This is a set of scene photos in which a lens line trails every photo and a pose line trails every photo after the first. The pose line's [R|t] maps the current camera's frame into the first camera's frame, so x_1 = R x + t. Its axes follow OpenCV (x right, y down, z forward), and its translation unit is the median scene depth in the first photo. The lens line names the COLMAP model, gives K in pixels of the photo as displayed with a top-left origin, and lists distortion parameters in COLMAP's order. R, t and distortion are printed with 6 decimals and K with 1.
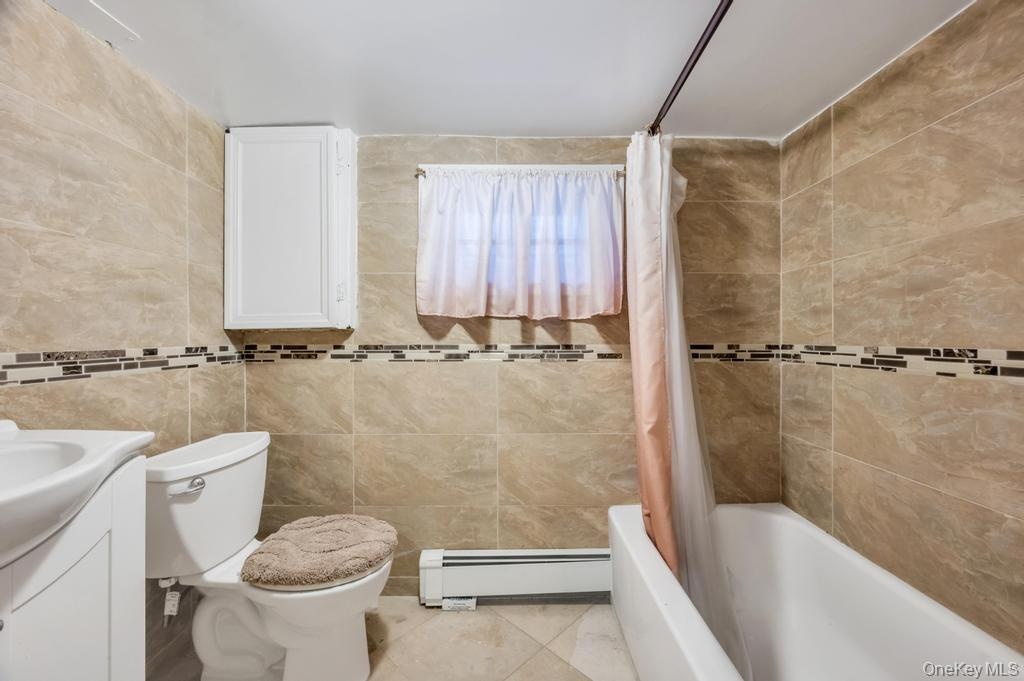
lens RADIAL K [[406.2, 0, 518.2], [0, 406.2, 335.2], [0, 0, 1]] dist [0.003096, 0.000615]
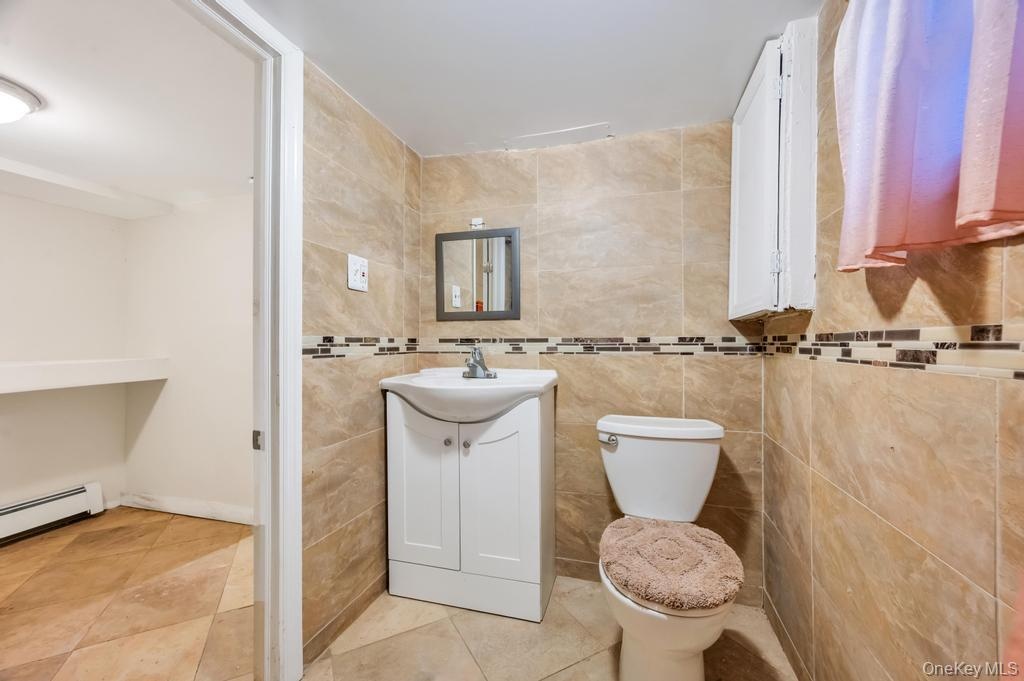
lens RADIAL K [[406.2, 0, 517.0], [0, 406.2, 344.2], [0, 0, 1]] dist [0.003096, 0.000615]
pose [[-0.275828, 0.005050, -0.961194, 0.442976], [0.004200, 0.999983, 0.004049, 0.043200], [0.961198, -0.002920, -0.275845, 0.867757]]
